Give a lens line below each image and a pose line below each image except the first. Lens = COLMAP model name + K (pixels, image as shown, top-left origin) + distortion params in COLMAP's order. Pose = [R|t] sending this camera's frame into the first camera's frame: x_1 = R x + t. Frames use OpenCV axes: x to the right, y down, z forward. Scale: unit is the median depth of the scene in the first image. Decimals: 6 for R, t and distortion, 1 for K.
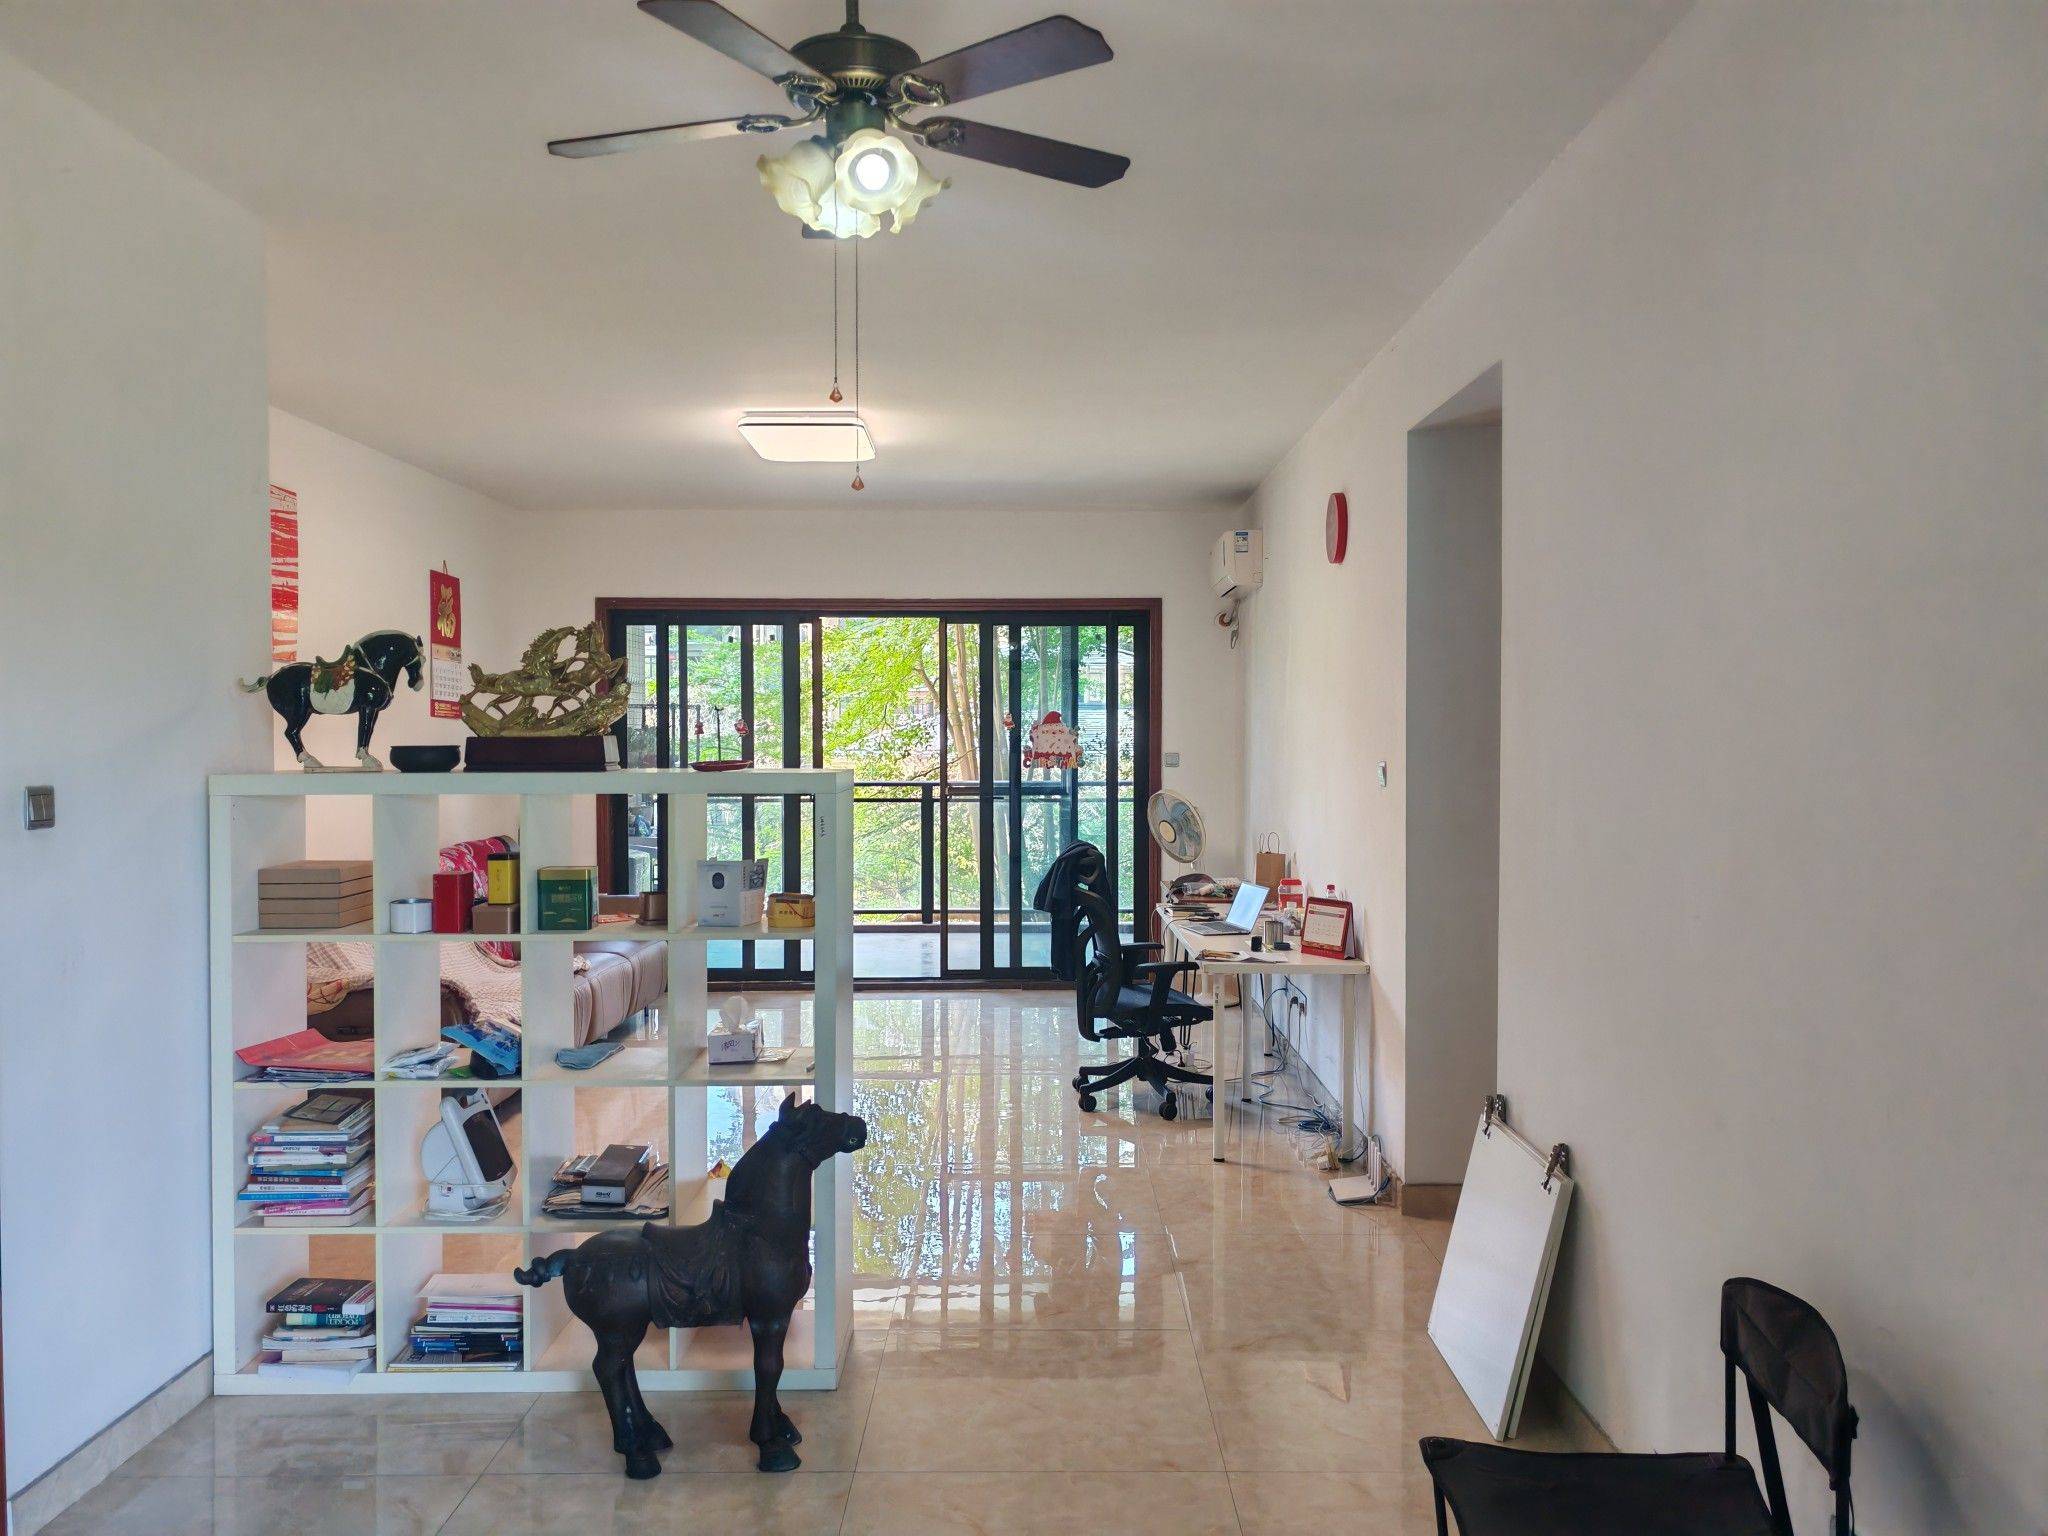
lens RADIAL K [[1576.3, 0, 1024.9], [0, 1576.3, 762.2], [0, 0, 1]] dist [-0.003785, 0.003371]
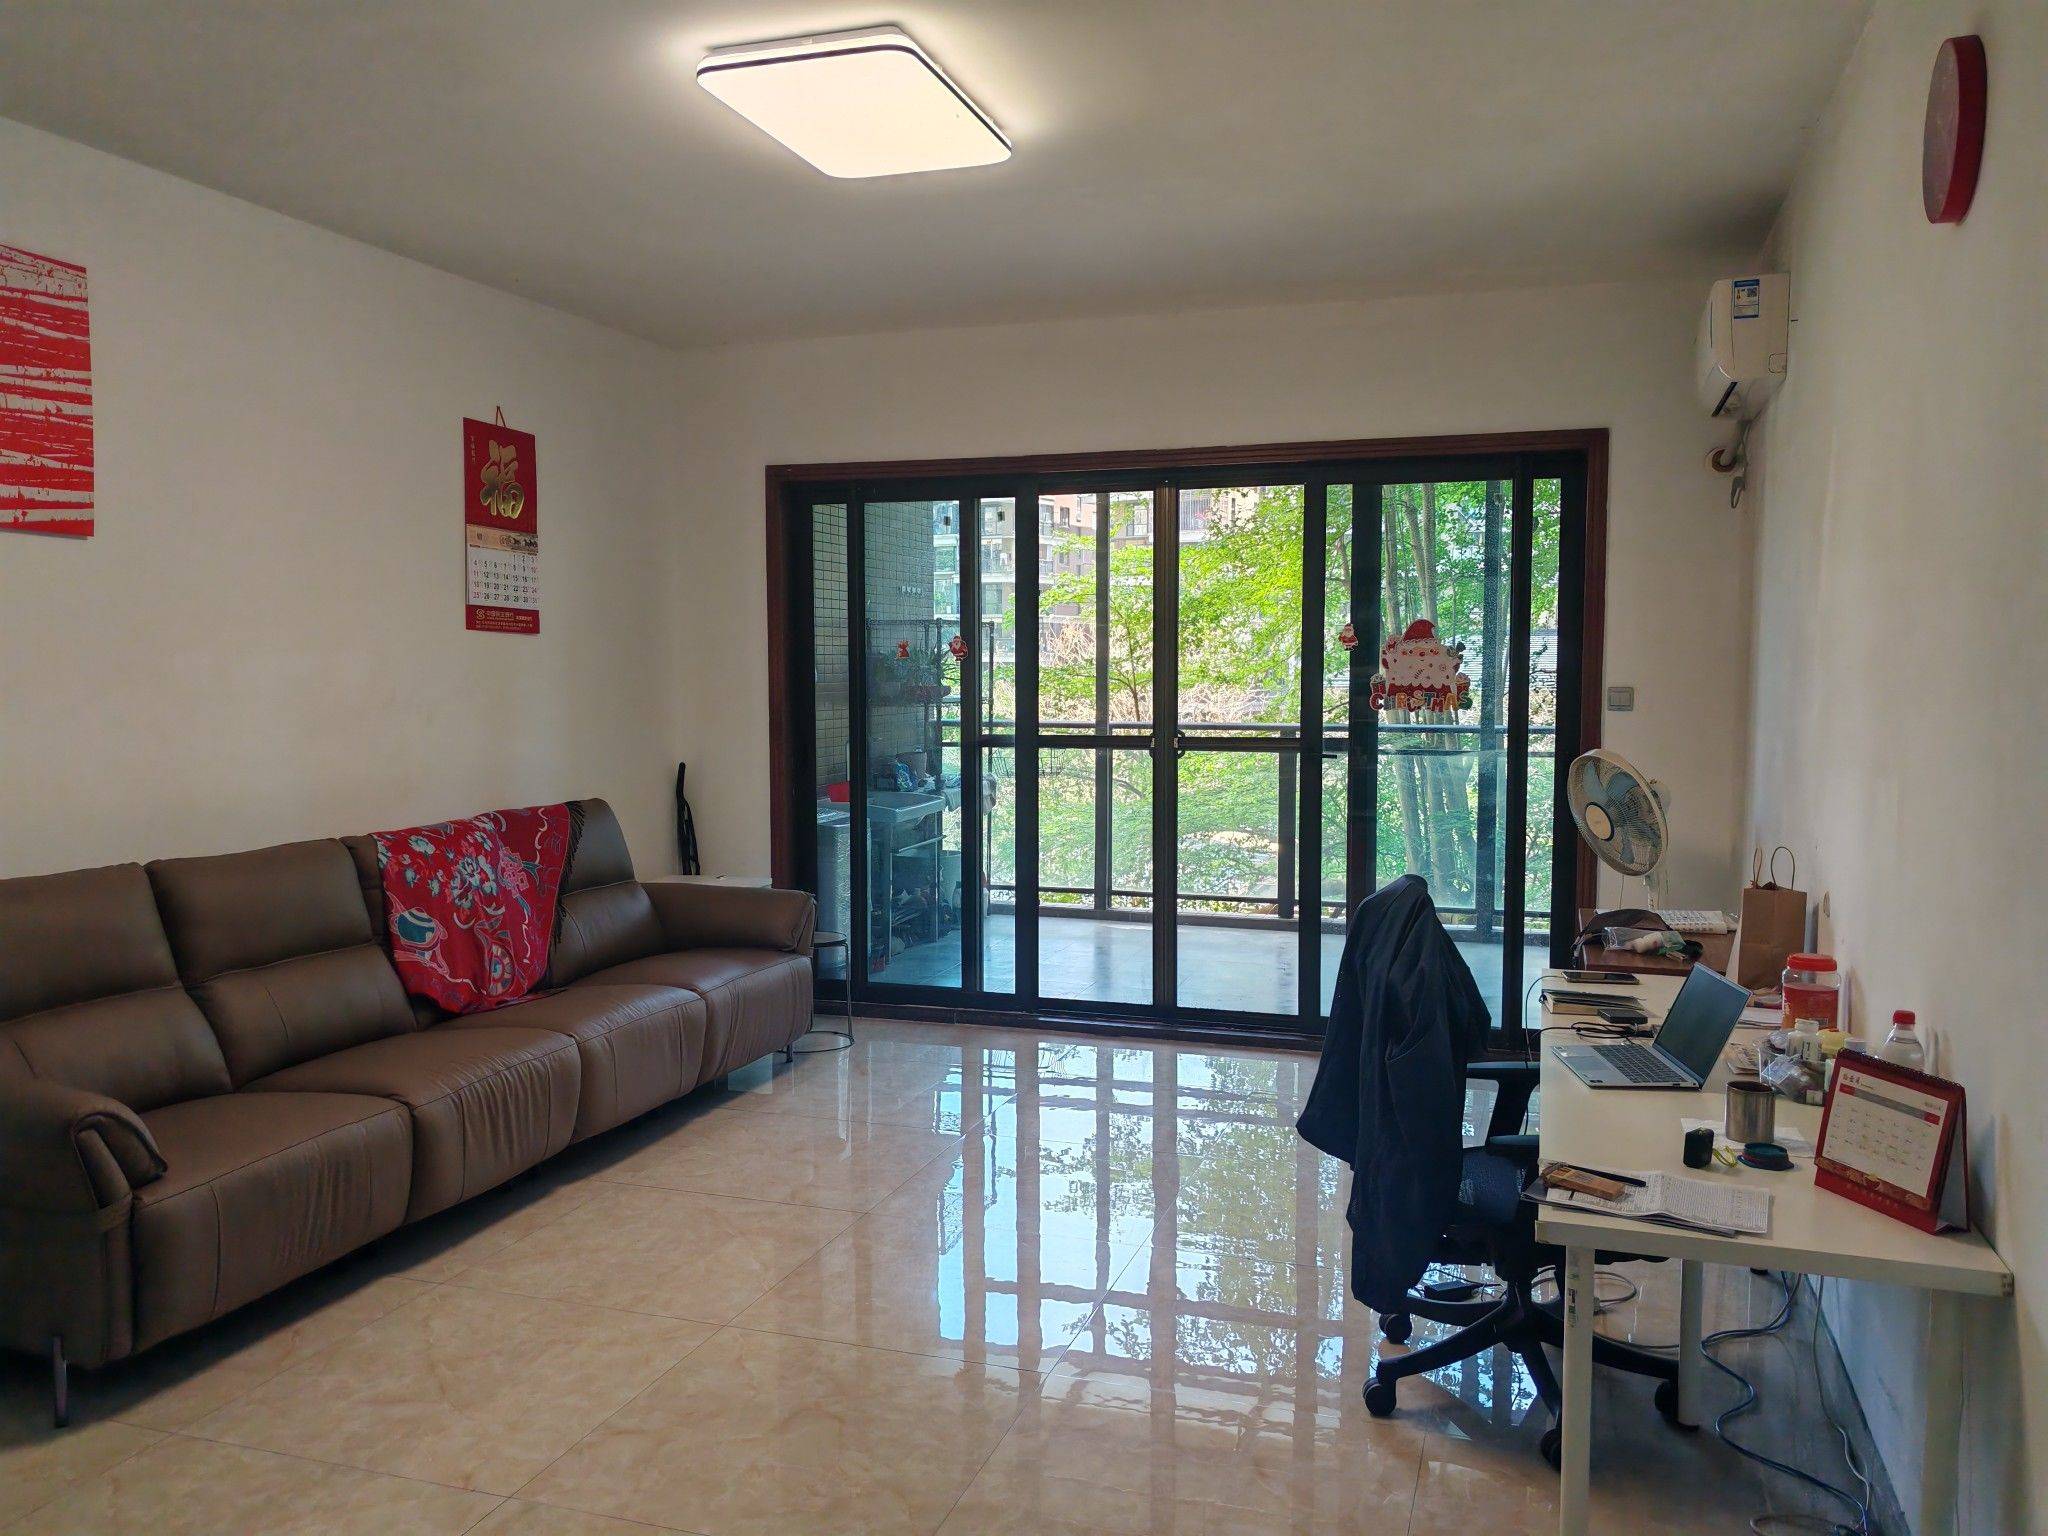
lens RADIAL K [[1576.3, 0, 1022.3], [0, 1576.3, 778.0], [0, 0, 1]] dist [-0.003785, 0.003371]
pose [[0.947838, 0.024353, -0.317821, 0.072596], [-0.007122, 0.998446, 0.055266, -0.003092], [0.318673, -0.050119, 0.946539, 0.374168]]
